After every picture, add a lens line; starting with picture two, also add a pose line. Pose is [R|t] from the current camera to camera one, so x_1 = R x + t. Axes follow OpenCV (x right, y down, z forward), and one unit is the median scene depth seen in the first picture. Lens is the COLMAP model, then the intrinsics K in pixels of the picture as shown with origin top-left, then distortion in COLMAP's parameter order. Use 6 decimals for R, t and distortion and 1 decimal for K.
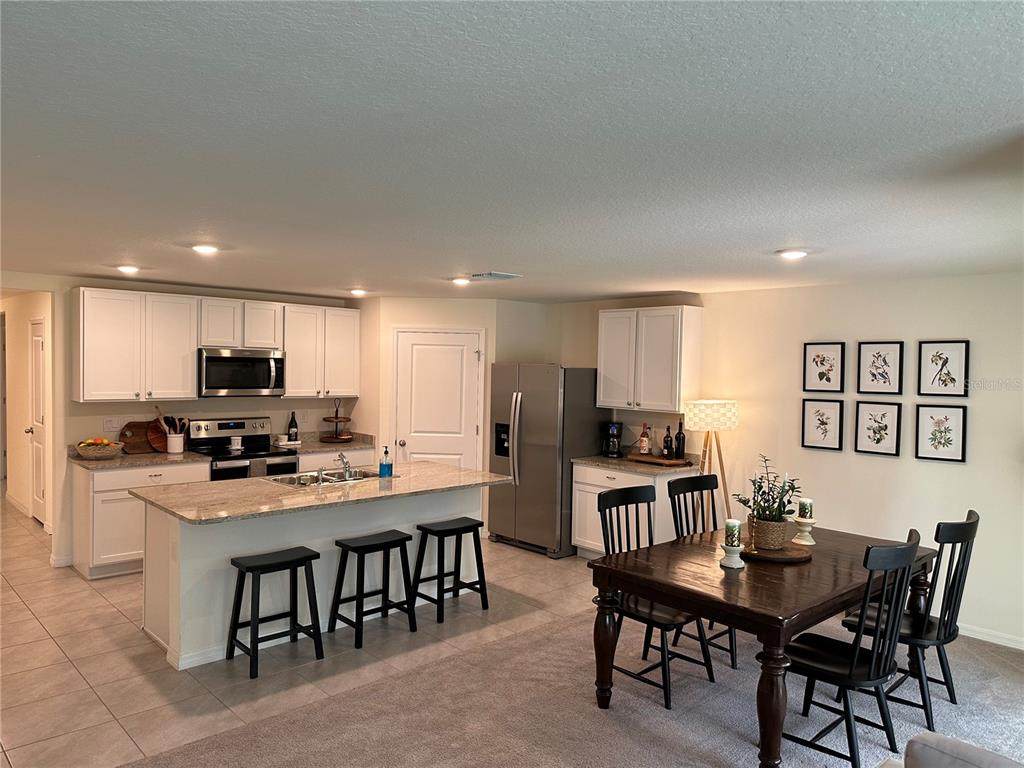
lens RADIAL K [[742.0, 0, 543.0], [0, 742.0, 390.8], [0, 0, 1]] dist [-0.006434, -0.008505]
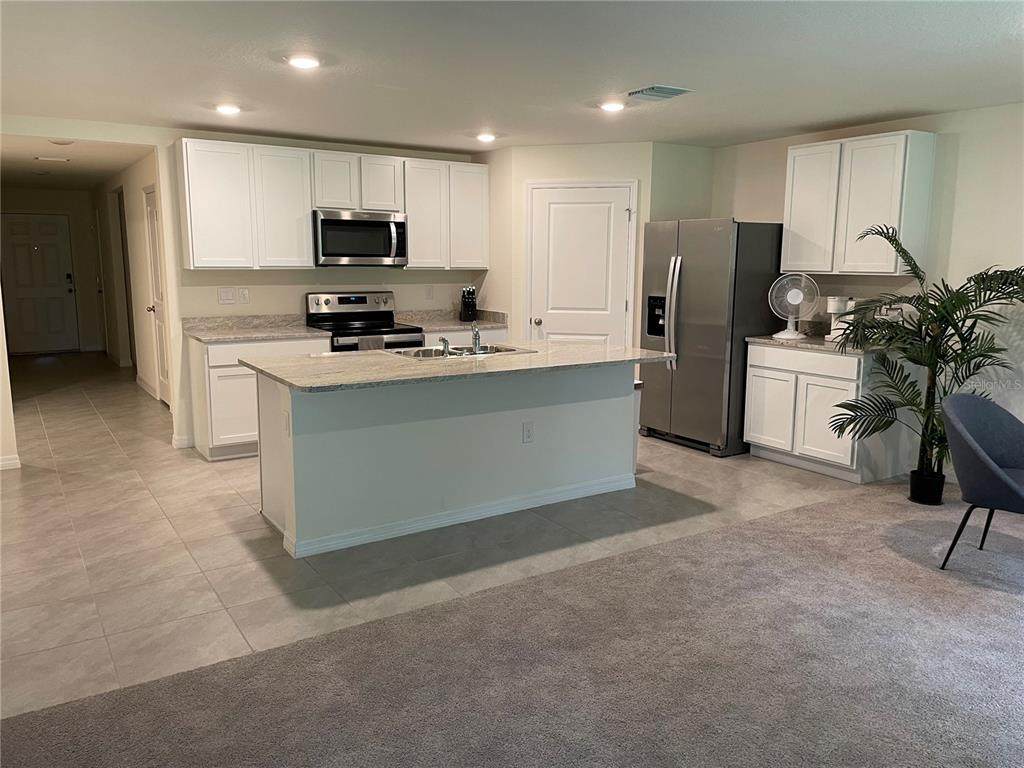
lens RADIAL K [[780.3, 0, 512.0], [0, 780.3, 384.0], [0, 0, 1]] dist [0.108068, -0.002270]
pose [[0.977164, 0.017235, -0.211786, -0.027470], [0.006712, 0.993704, 0.111836, 0.045581], [0.212380, -0.110704, 0.970896, 0.107580]]
